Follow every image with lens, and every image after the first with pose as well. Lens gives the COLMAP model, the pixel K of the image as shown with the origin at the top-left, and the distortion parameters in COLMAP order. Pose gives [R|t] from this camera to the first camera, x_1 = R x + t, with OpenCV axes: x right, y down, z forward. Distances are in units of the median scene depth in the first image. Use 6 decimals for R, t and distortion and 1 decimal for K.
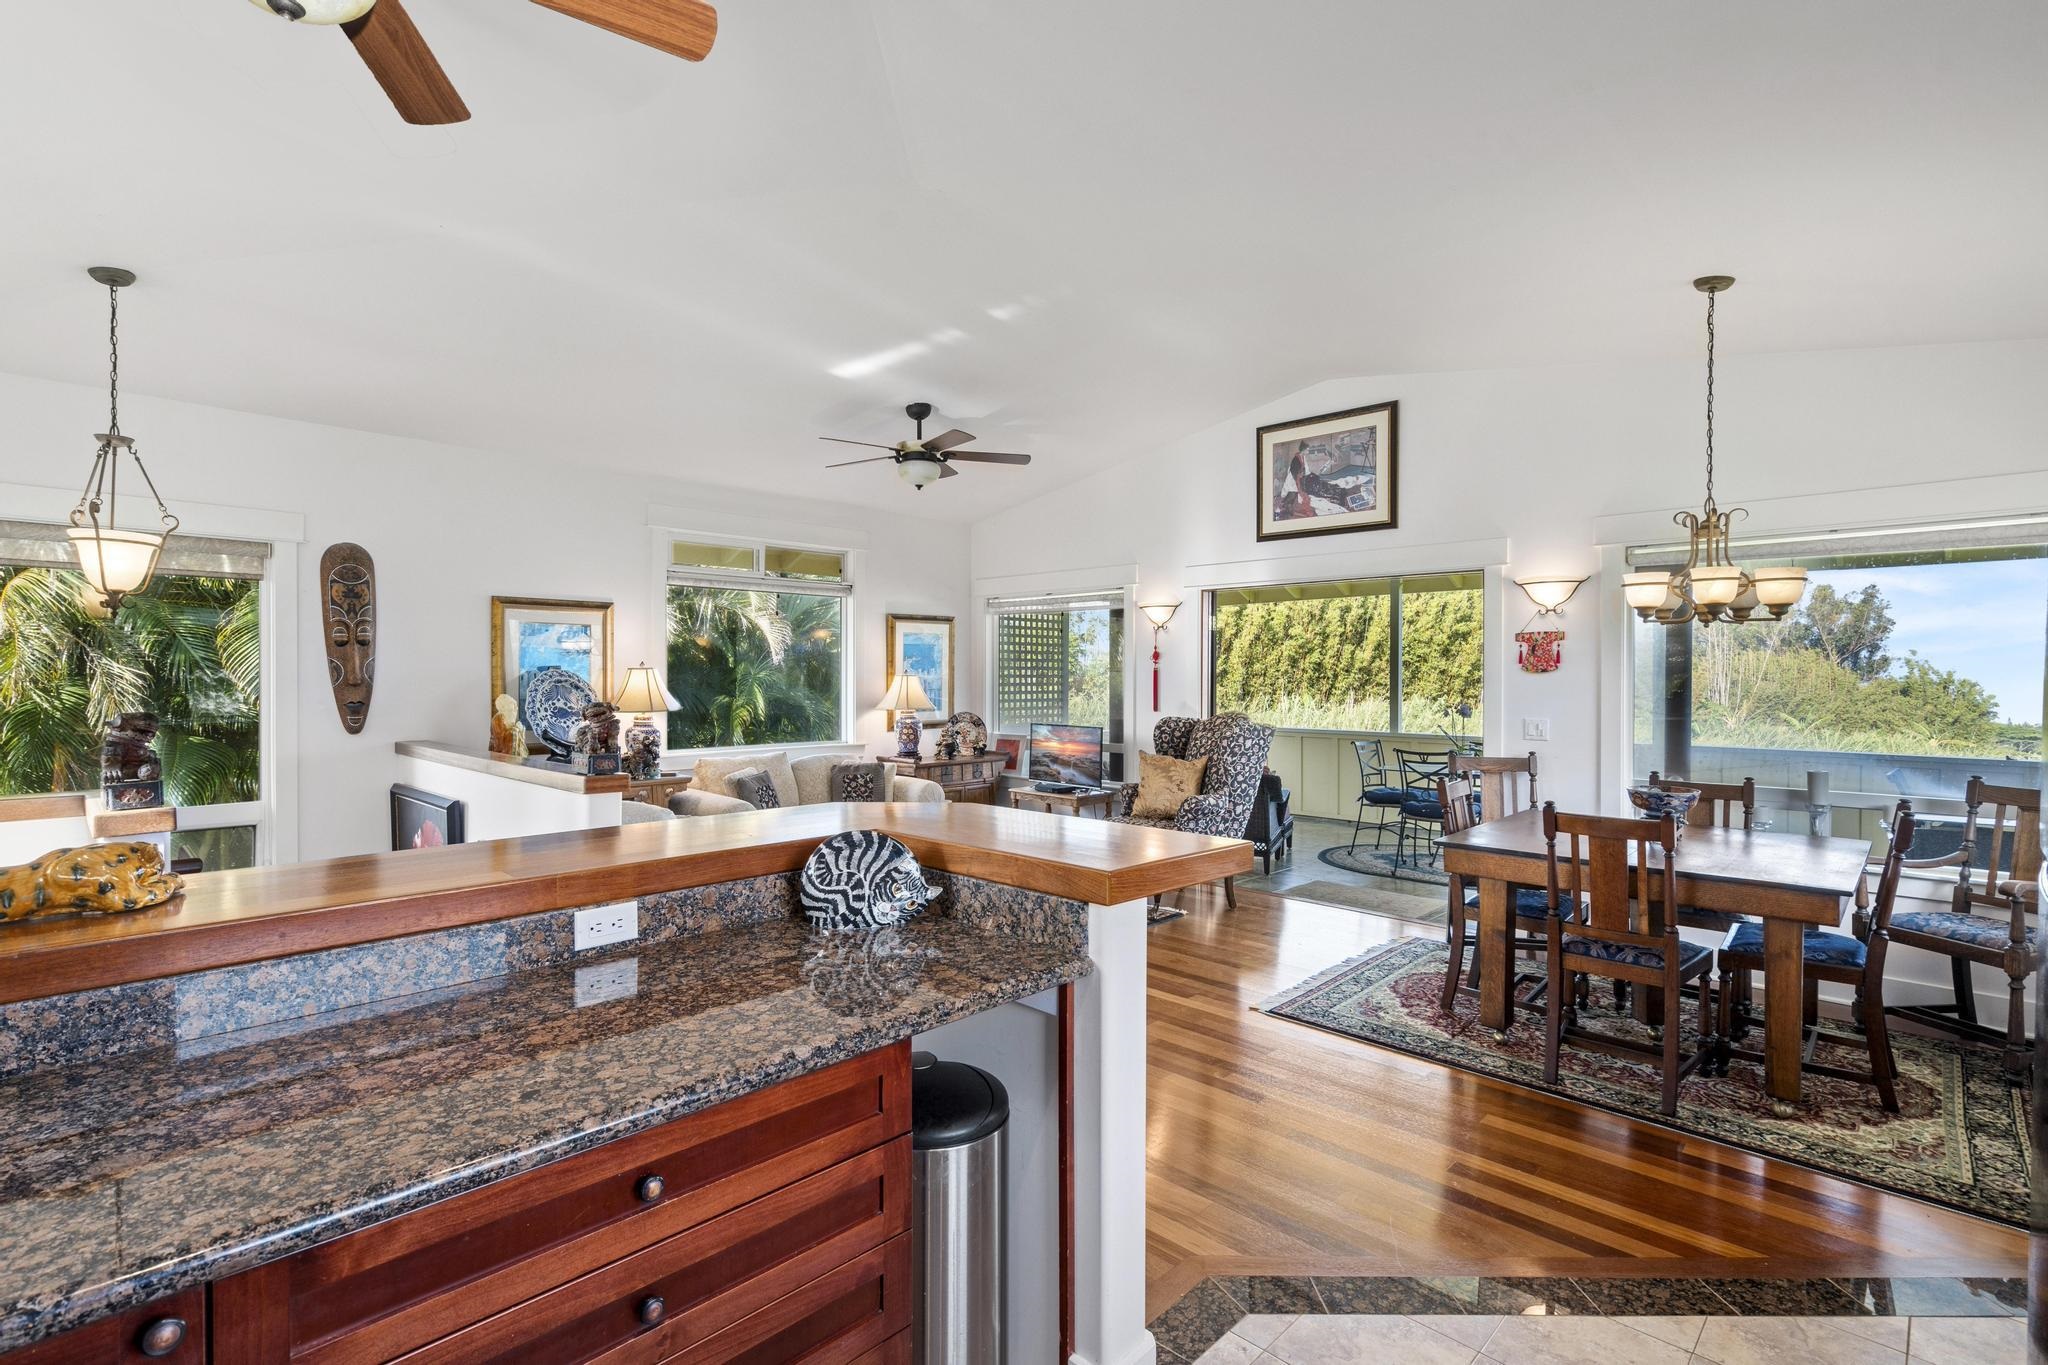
lens RADIAL K [[932.9, 0, 1020.3], [0, 932.9, 673.0], [0, 0, 1]] dist [0.000010, 0.001138]
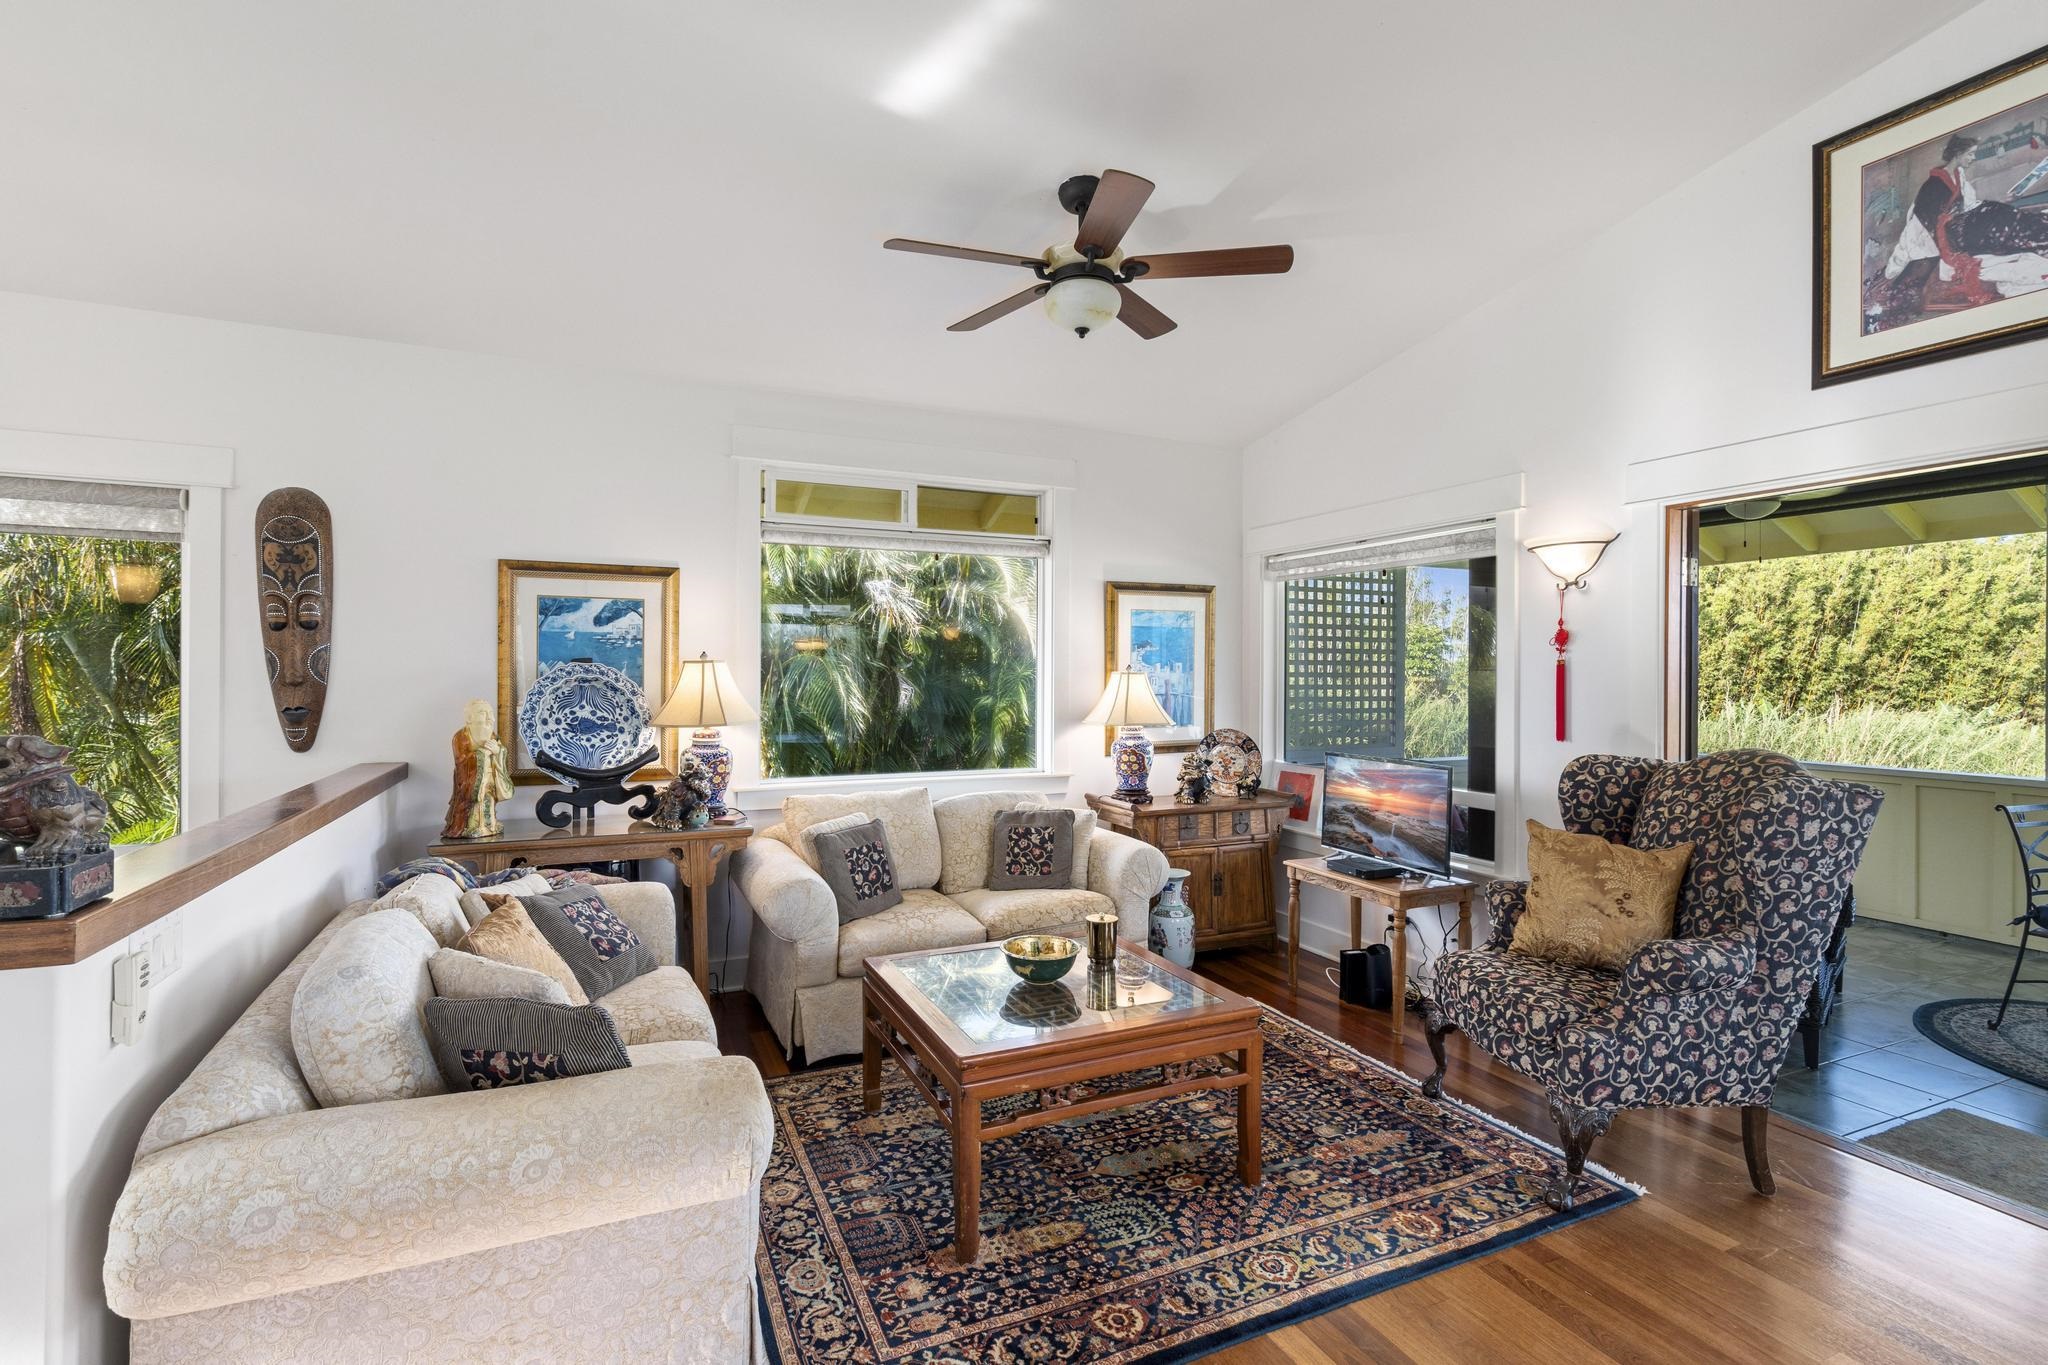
lens RADIAL K [[932.9, 0, 1020.3], [0, 932.9, 673.0], [0, 0, 1]] dist [0.000010, 0.001138]
pose [[0.933987, 0.001967, -0.357303, 0.042202], [-0.001517, 0.999998, 0.001541, 0.001541], [0.357305, -0.000897, 0.933987, 0.355780]]
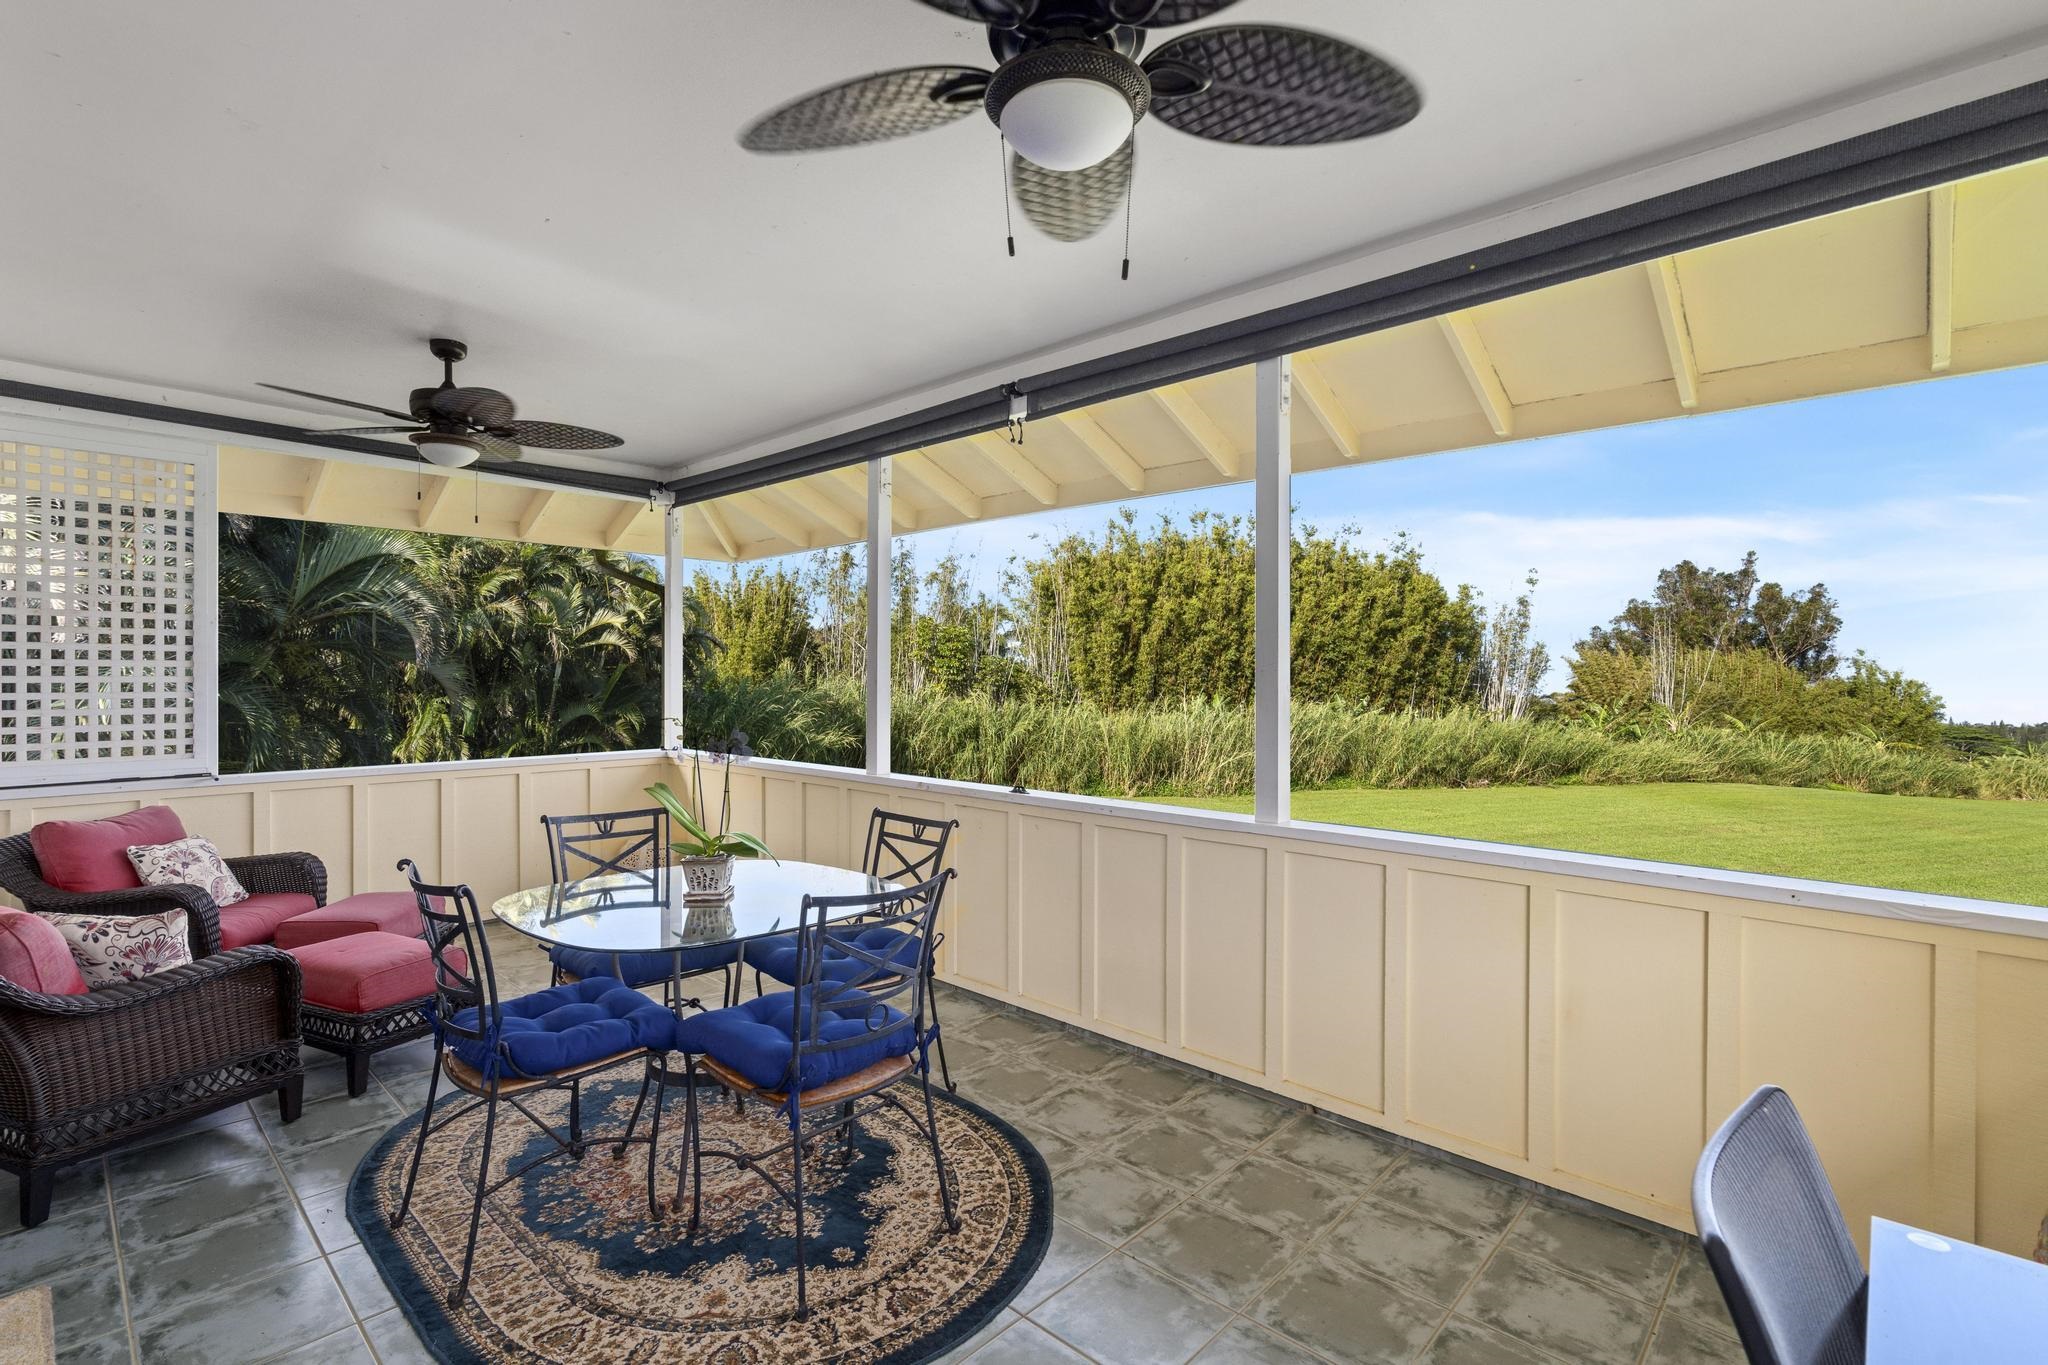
lens RADIAL K [[932.9, 0, 1020.3], [0, 932.9, 673.0], [0, 0, 1]] dist [0.000010, 0.001138]
pose [[0.999553, 0.003016, 0.029735, 0.617458], [-0.003076, 0.999993, 0.001961, 0.003053], [-0.029729, -0.002052, 0.999556, 0.630899]]
